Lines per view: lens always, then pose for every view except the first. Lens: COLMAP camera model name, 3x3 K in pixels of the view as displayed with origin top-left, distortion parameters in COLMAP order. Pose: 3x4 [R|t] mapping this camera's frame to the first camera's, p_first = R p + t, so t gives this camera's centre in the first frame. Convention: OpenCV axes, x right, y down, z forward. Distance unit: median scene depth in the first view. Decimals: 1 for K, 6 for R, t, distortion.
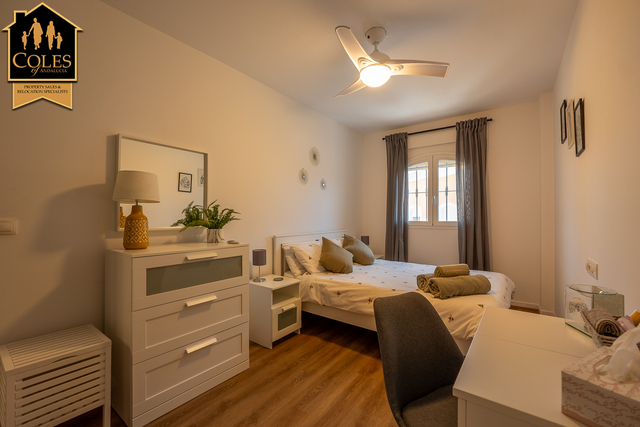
lens RADIAL K [[271.6, 0, 318.1], [0, 271.6, 213.7], [0, 0, 1]] dist [-0.006674, -0.000130]
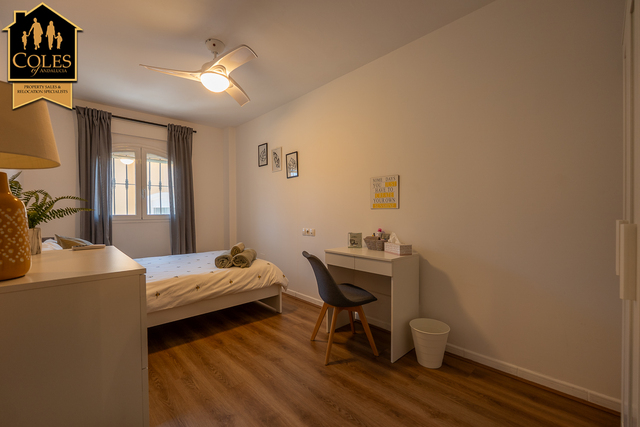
lens RADIAL K [[271.6, 0, 320.4], [0, 271.6, 211.7], [0, 0, 1]] dist [-0.006674, -0.000130]
pose [[0.166934, -0.003689, 0.985961, -0.490176], [-0.006688, 0.999966, 0.004873, 0.009816], [-0.985945, -0.007408, 0.166903, 0.223117]]
